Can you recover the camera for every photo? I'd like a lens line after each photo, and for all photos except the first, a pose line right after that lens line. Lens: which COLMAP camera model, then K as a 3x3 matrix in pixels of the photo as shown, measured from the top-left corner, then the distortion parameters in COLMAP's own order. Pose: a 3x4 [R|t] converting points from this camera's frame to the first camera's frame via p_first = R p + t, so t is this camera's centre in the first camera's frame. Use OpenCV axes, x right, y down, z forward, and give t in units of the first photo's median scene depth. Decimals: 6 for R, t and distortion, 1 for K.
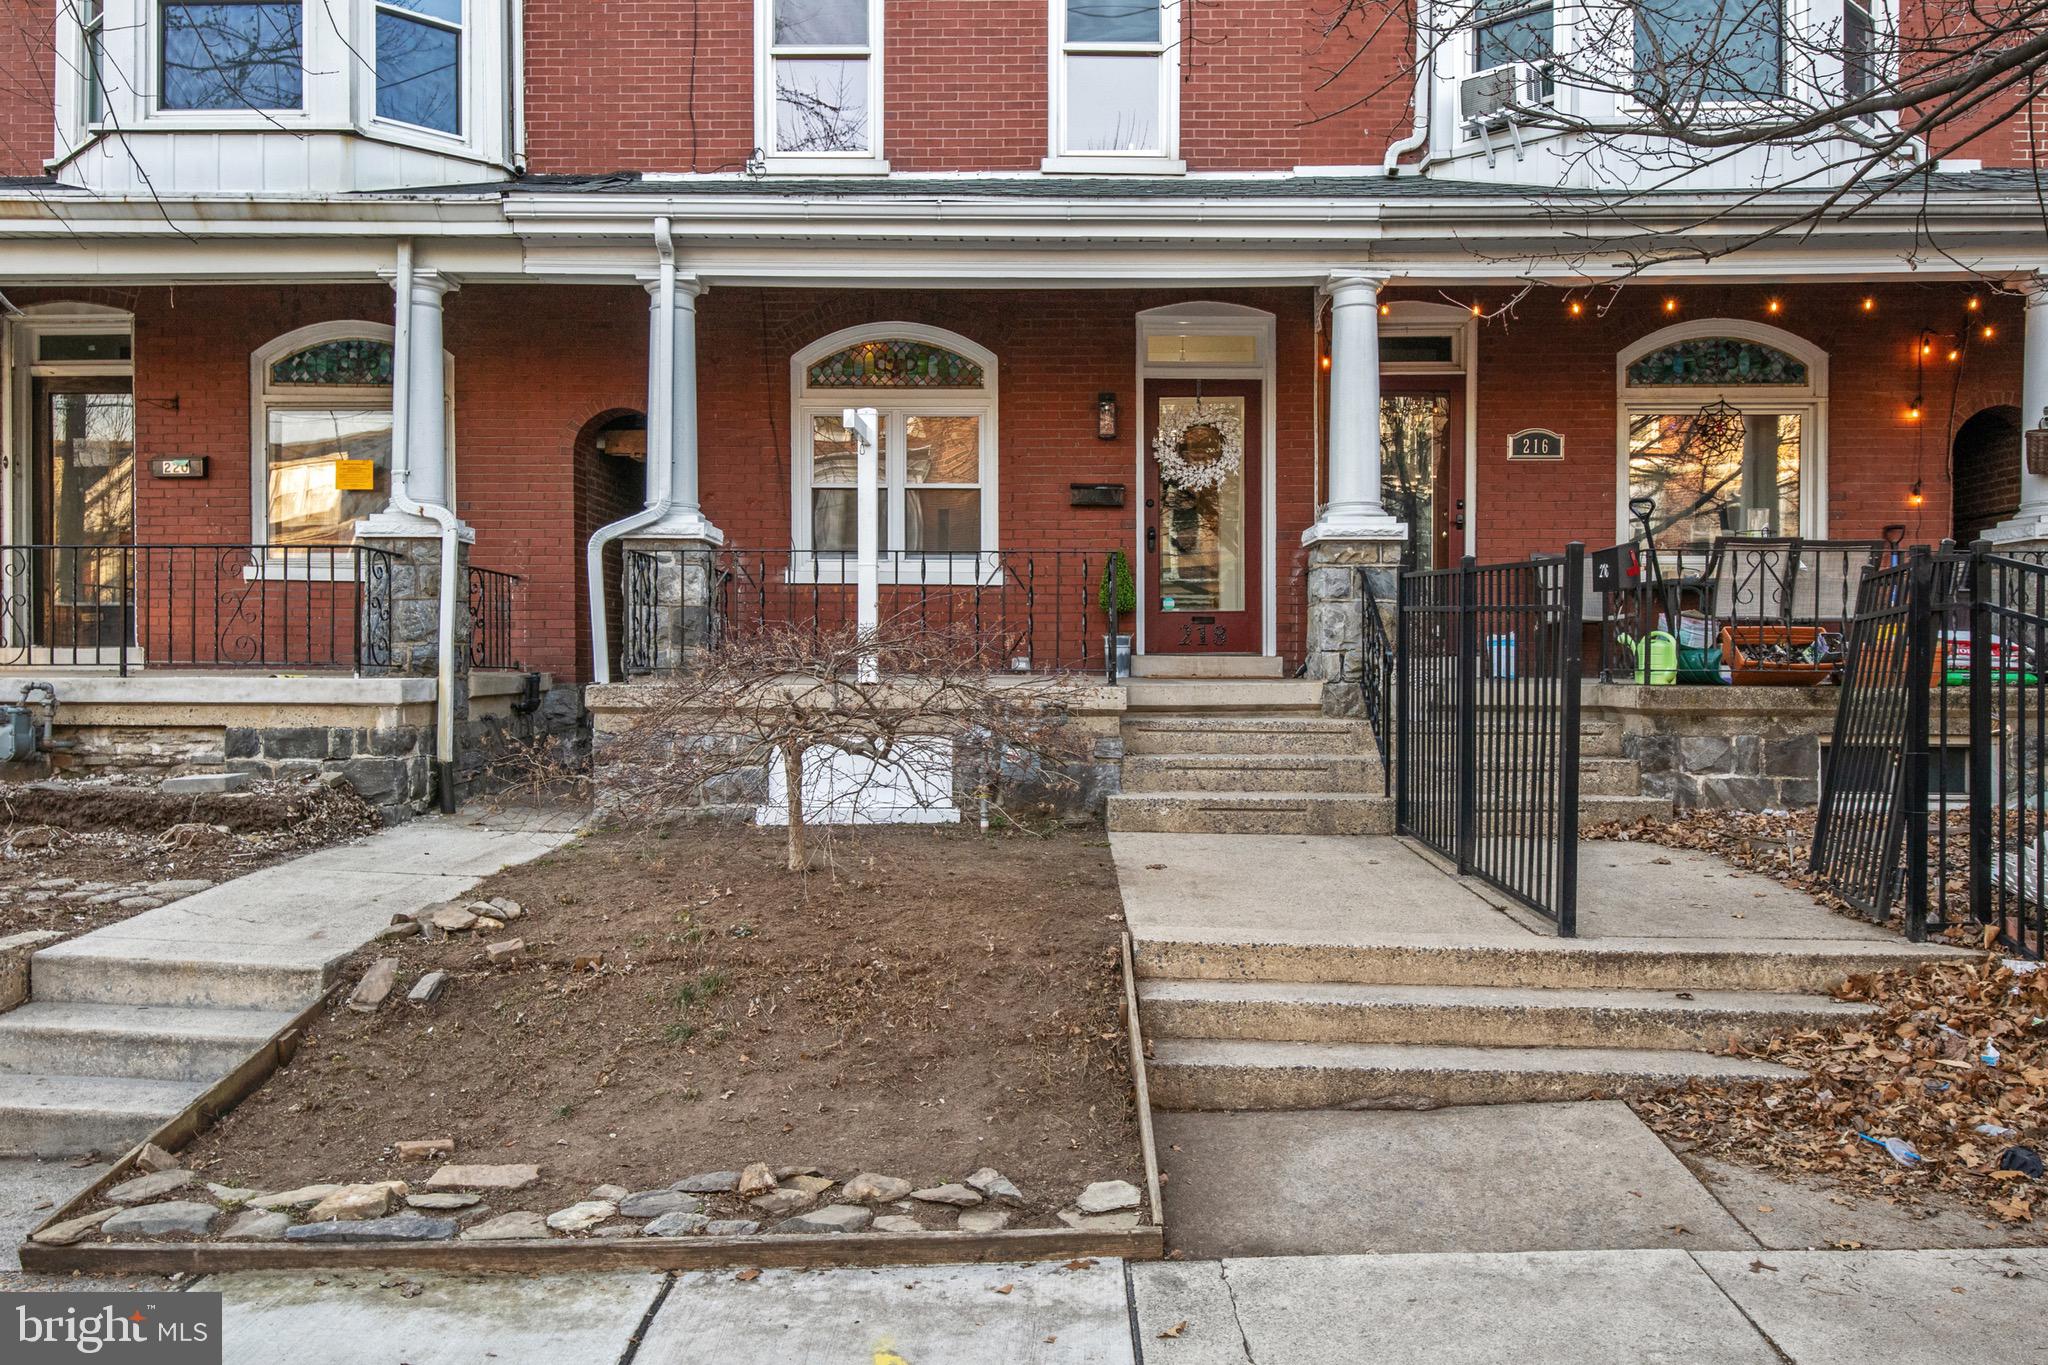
lens RADIAL K [[1613.5, 0, 1017.7], [0, 1613.5, 696.2], [0, 0, 1]] dist [0.000028, -0.000587]
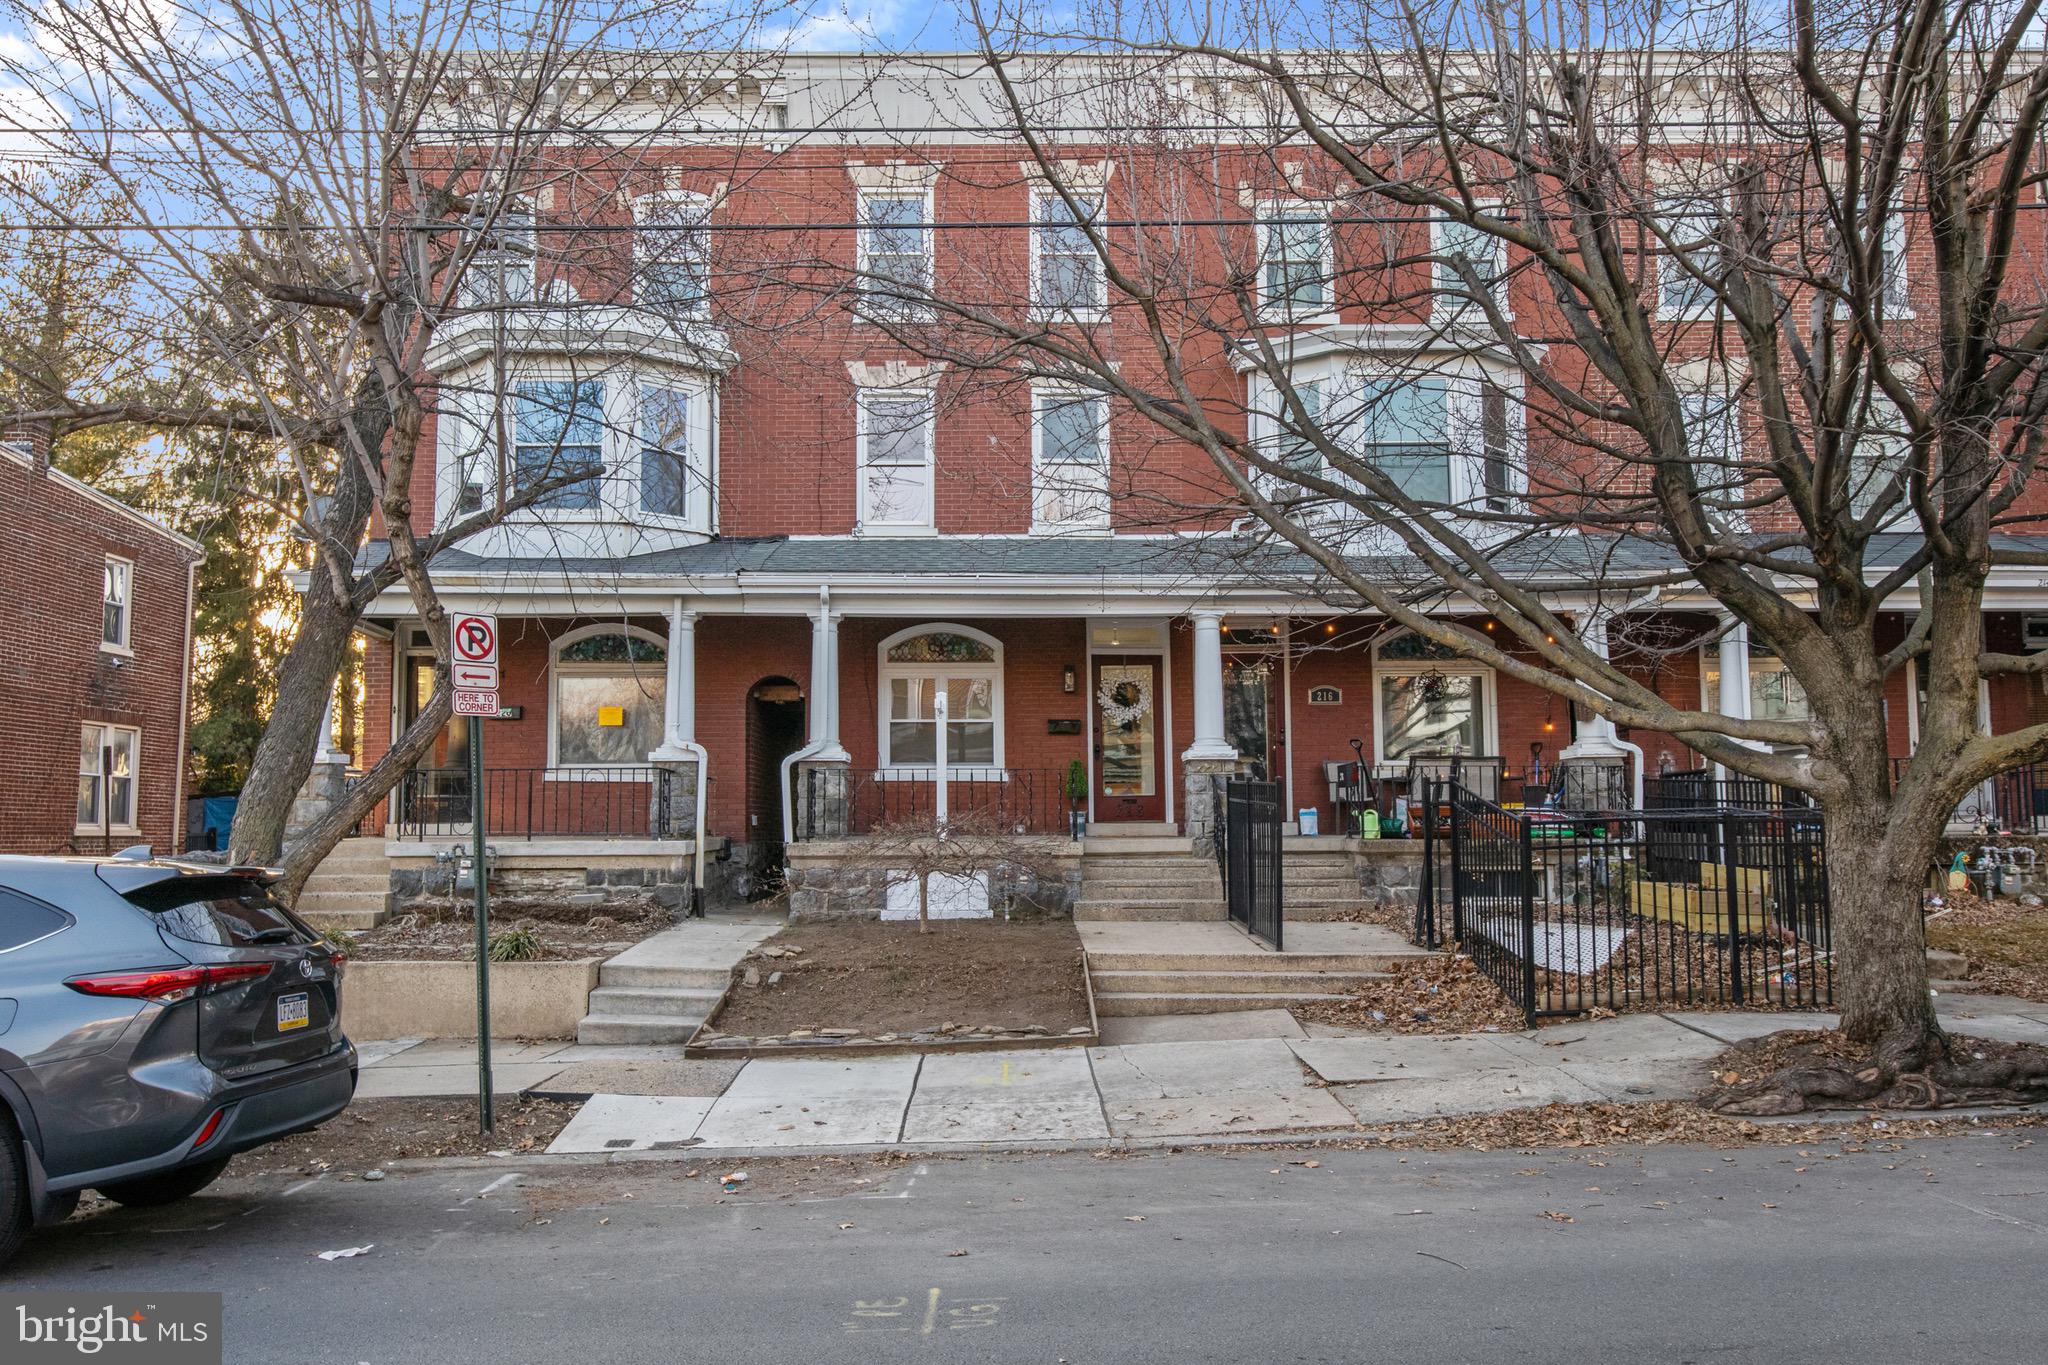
lens RADIAL K [[1613.5, 0, 1017.7], [0, 1613.5, 696.2], [0, 0, 1]] dist [0.000028, -0.000587]
pose [[0.999606, -0.005908, 0.027449, -0.054197], [0.008548, 0.995239, -0.097085, 0.006200], [-0.026745, 0.097281, 0.994898, -0.806724]]
